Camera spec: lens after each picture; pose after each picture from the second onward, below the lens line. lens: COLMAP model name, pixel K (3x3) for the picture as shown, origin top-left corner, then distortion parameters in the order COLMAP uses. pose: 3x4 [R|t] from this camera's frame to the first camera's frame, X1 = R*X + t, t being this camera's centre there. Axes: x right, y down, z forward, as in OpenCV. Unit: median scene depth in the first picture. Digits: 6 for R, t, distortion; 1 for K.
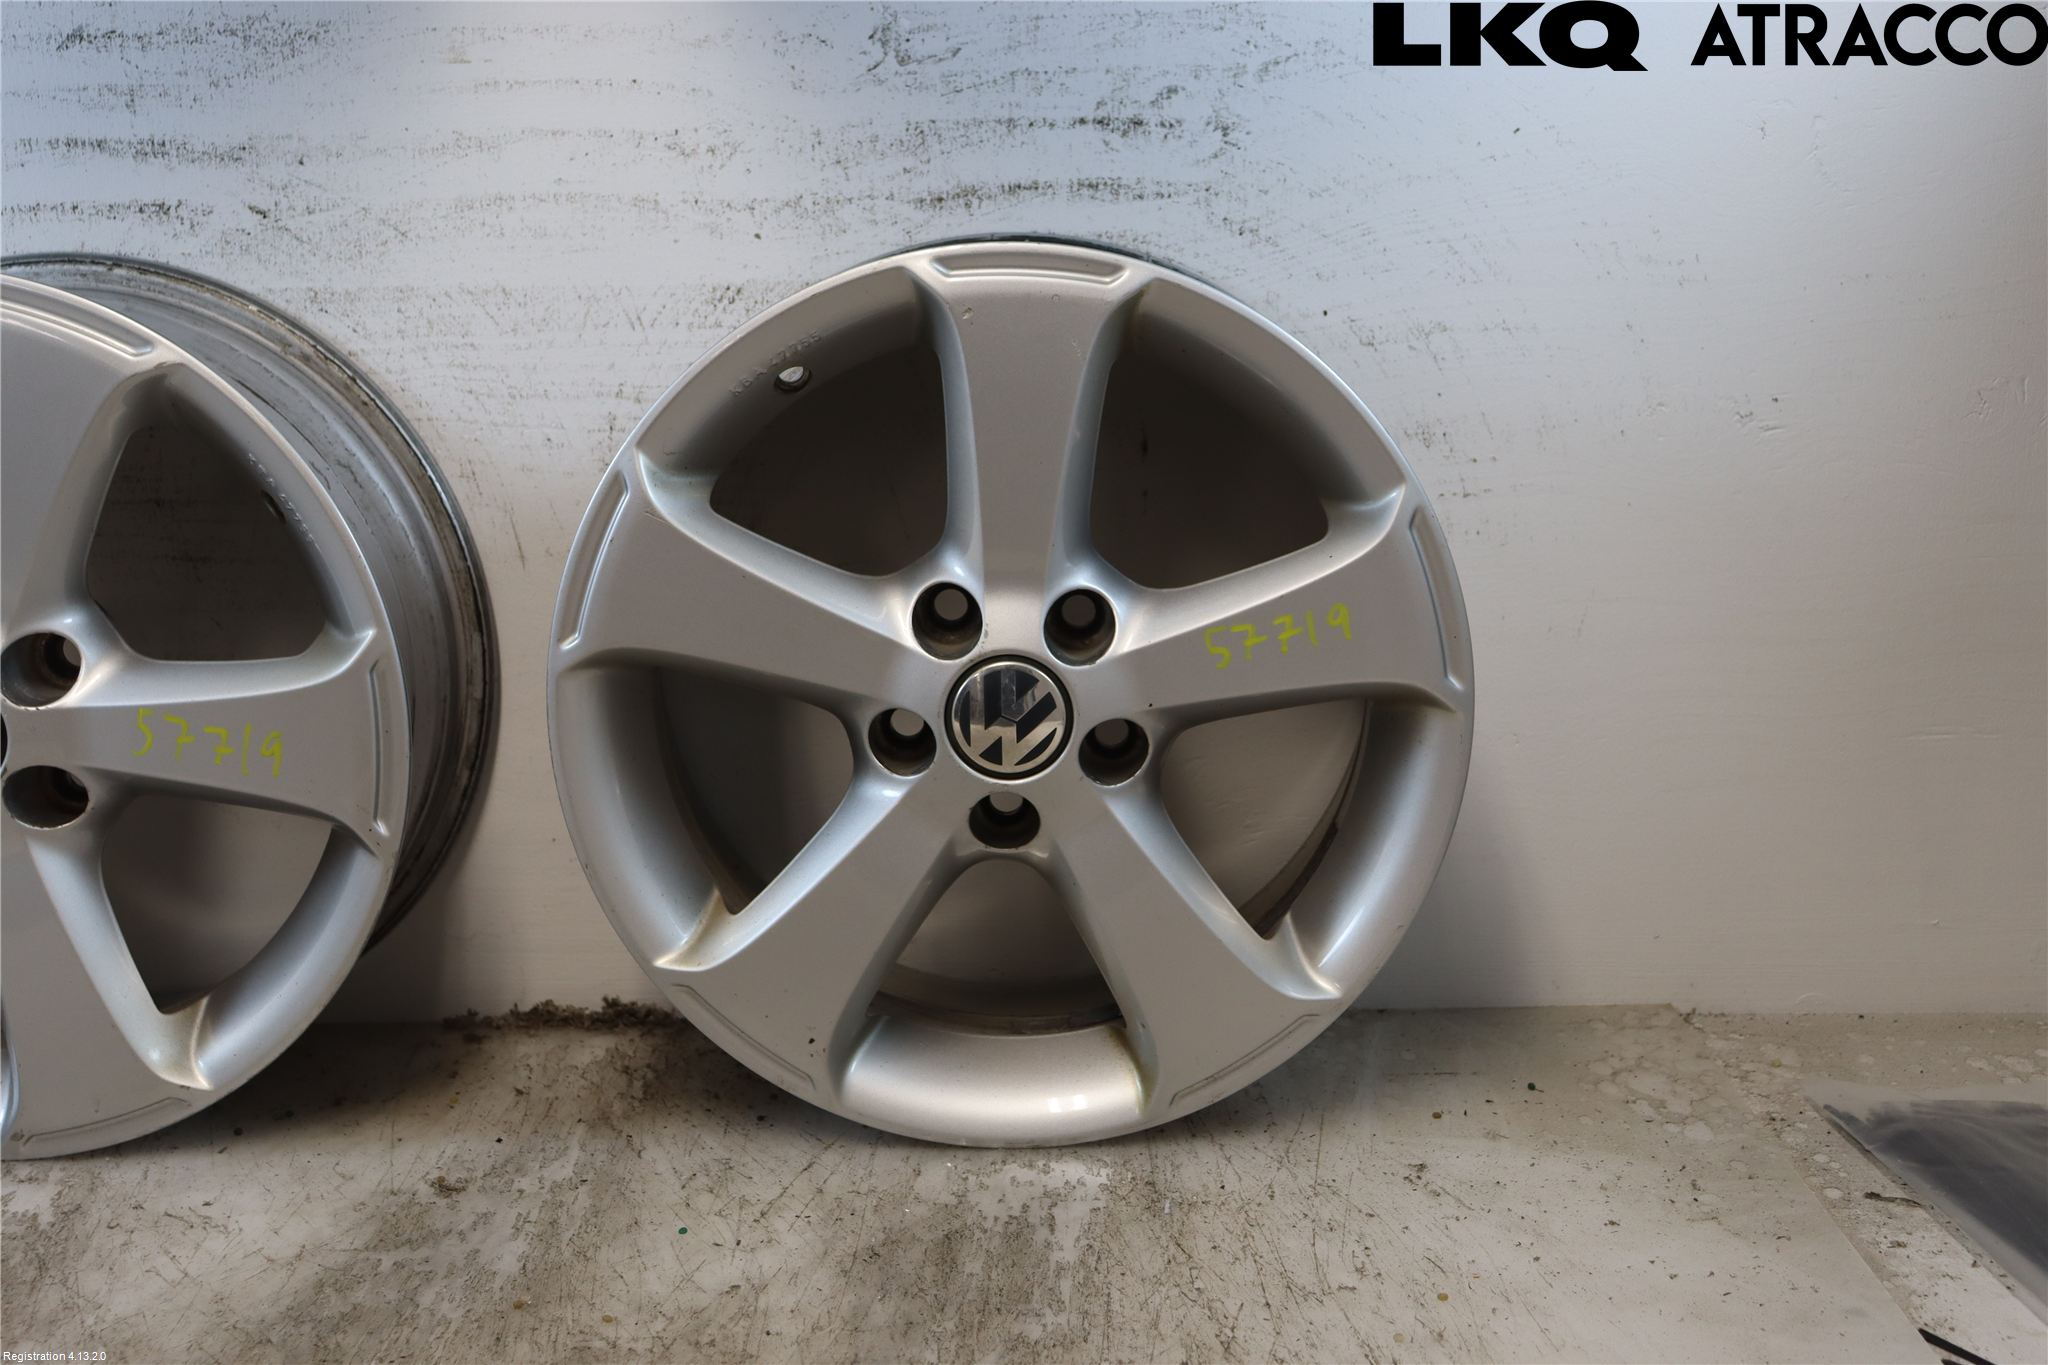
lens RADIAL K [[2574.4, 0, 1009.3], [0, 2574.4, 720.6], [0, 0, 1]] dist [0.007355, 0.000000]
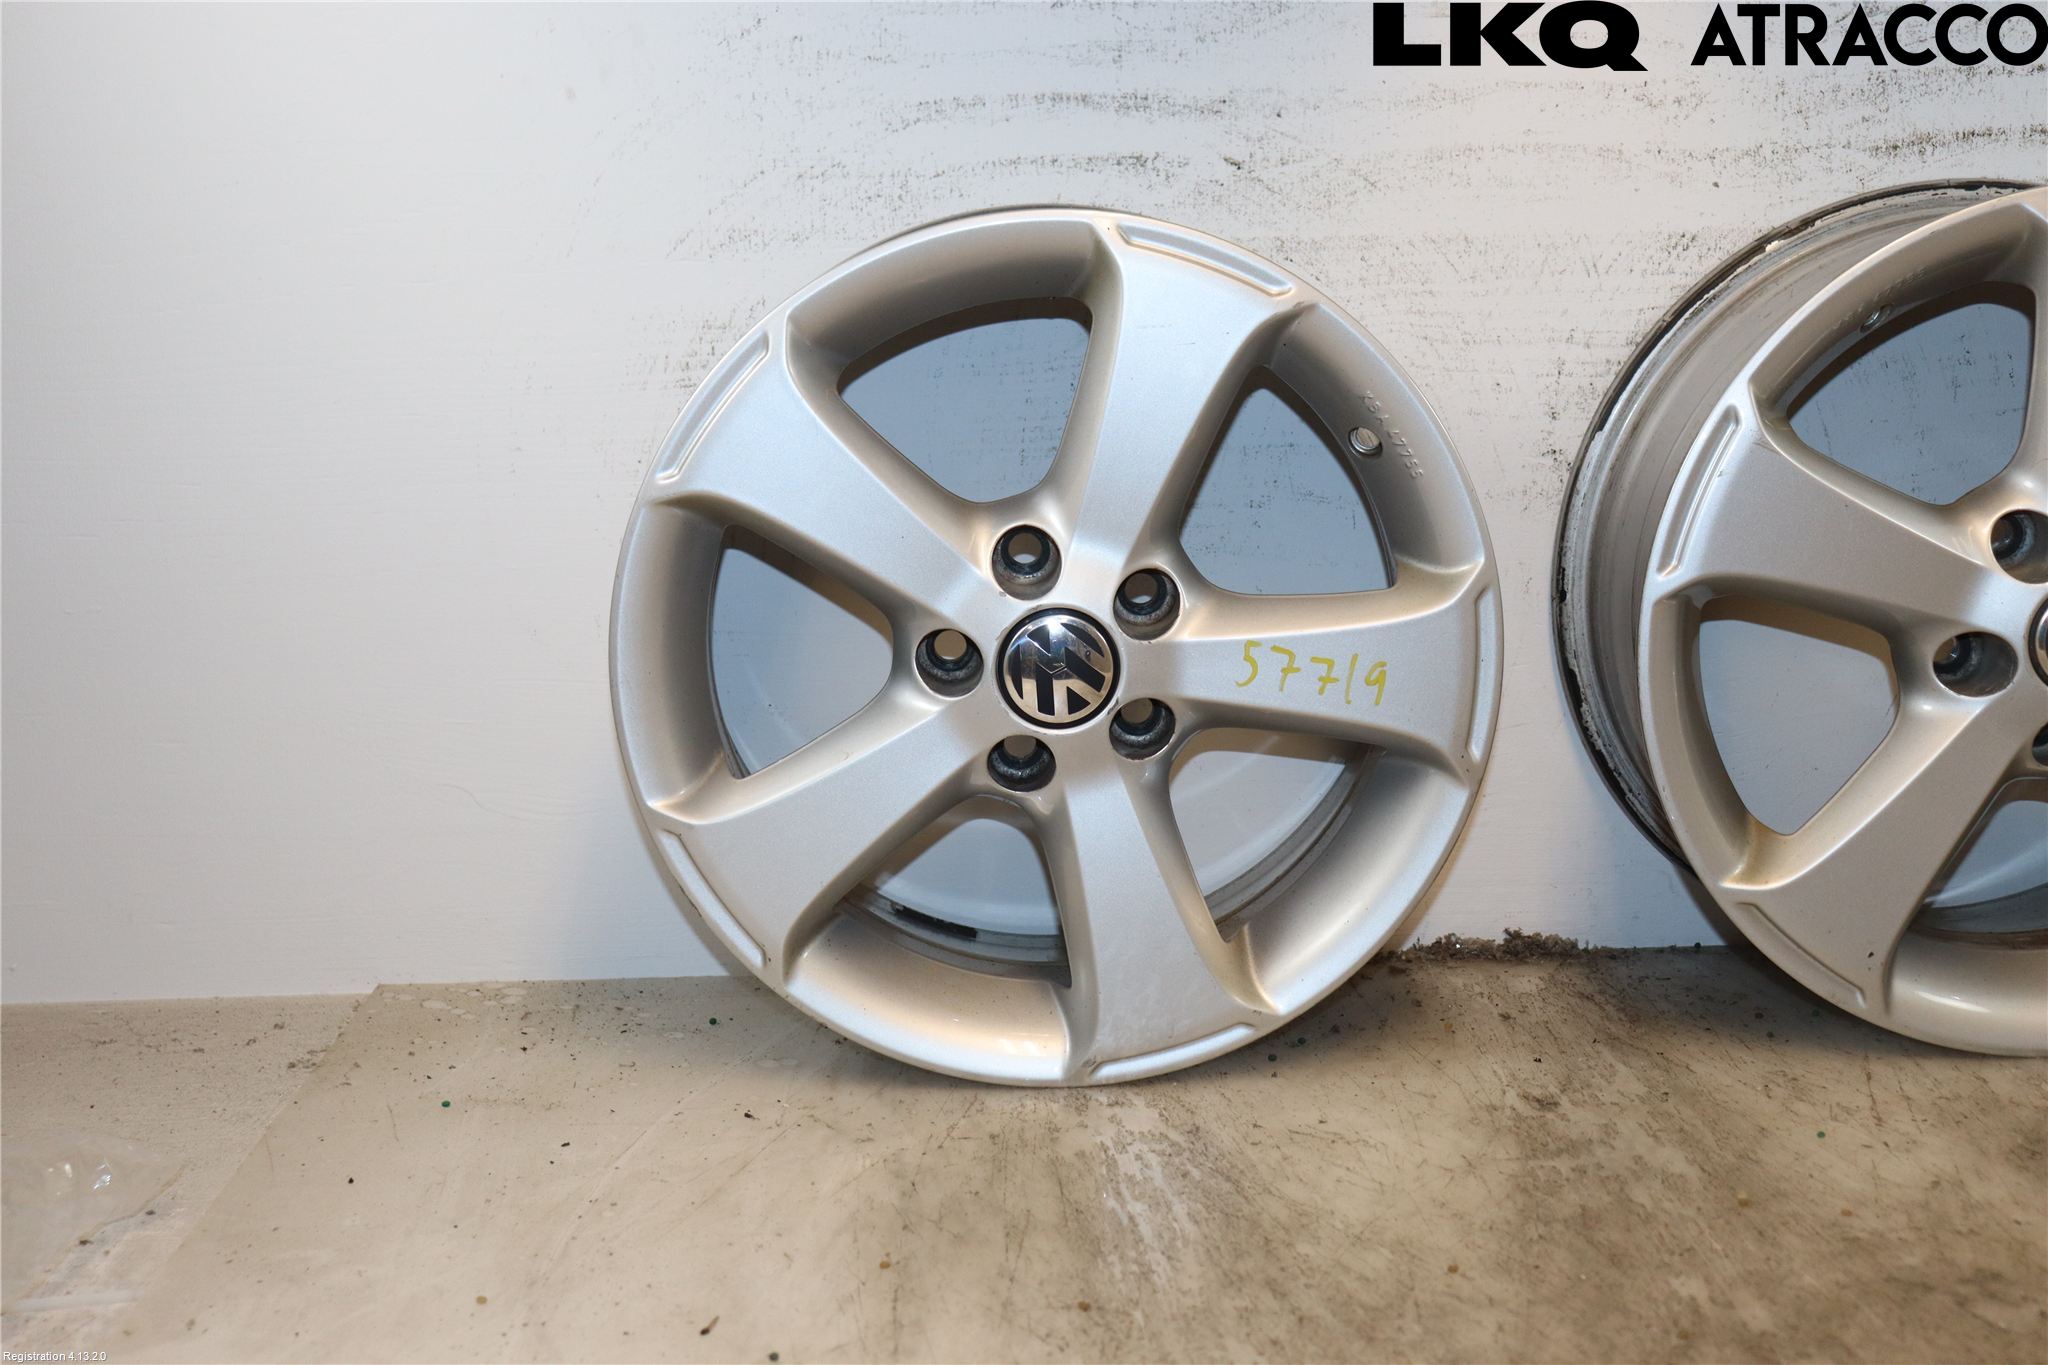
lens RADIAL K [[2574.4, 0, 1014.4], [0, 2574.4, 689.2], [0, 0, 1]] dist [0.007355, 0.000000]
pose [[0.999048, -0.013899, 0.041357, -0.425469], [0.014256, 0.999864, -0.008343, 0.018956], [-0.041235, 0.008925, 0.999110, -0.018197]]
